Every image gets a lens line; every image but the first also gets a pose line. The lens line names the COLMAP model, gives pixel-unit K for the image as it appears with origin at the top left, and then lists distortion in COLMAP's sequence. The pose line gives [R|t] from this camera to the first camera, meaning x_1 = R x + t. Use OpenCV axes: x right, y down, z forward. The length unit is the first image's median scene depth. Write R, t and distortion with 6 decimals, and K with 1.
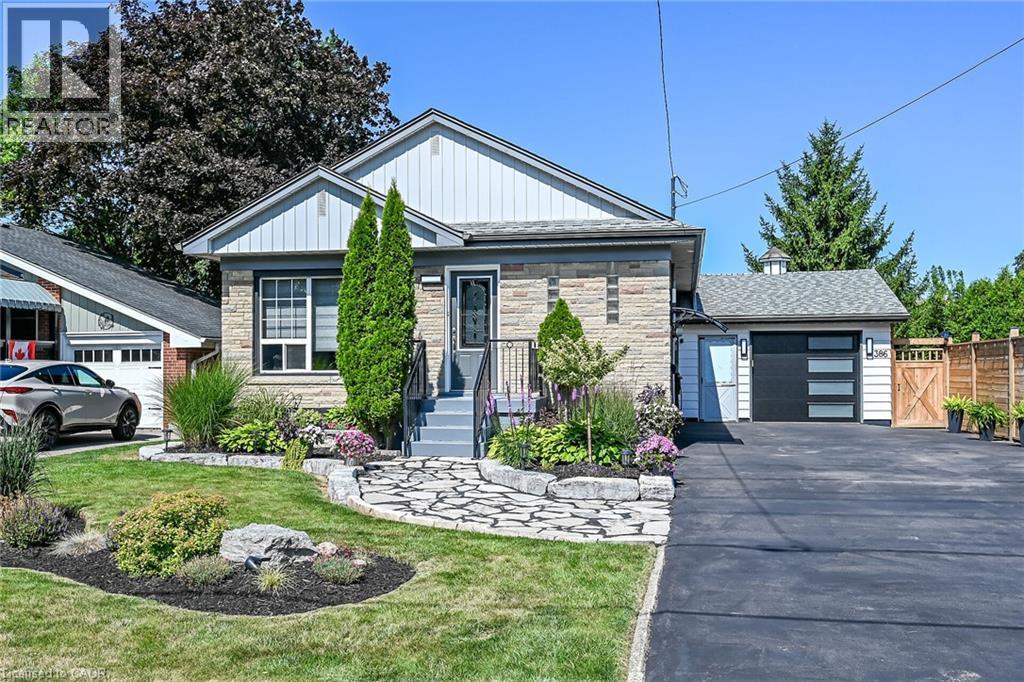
lens RADIAL K [[1041.9, 0, 508.6], [0, 1041.9, 343.9], [0, 0, 1]] dist [0.021795, 0.000000]
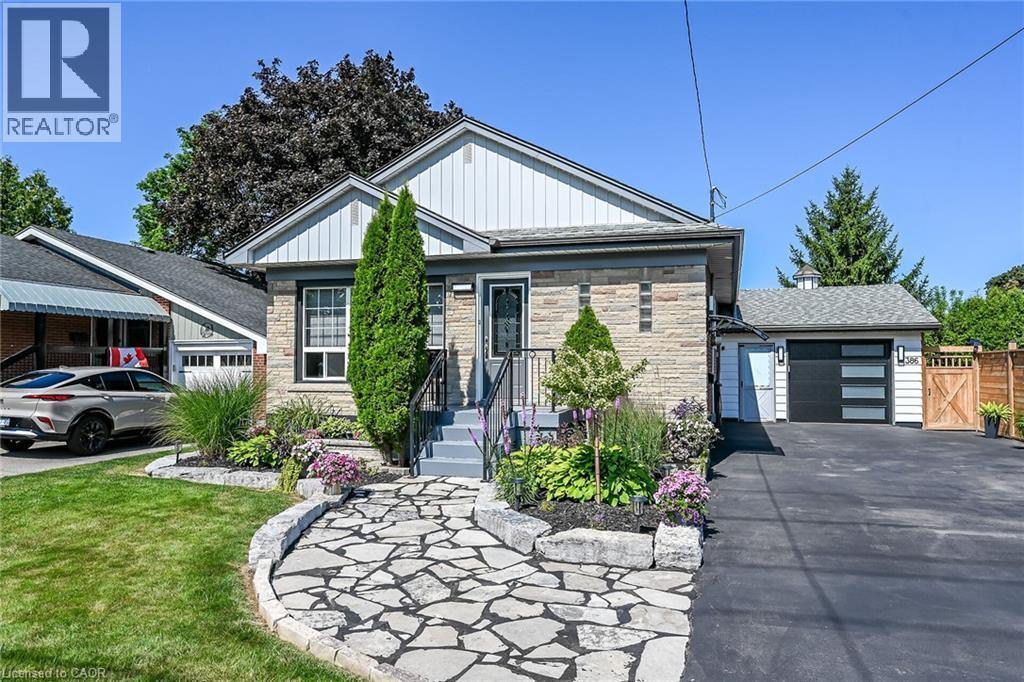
lens RADIAL K [[813.4, 0, 516.7], [0, 813.4, 342.3], [0, 0, 1]] dist [0.014621, -0.001691]
pose [[0.996199, 0.000912, -0.087107, 0.045243], [-0.001610, 0.999967, -0.007935, -0.003748], [0.087097, 0.008045, 0.996167, 0.236053]]
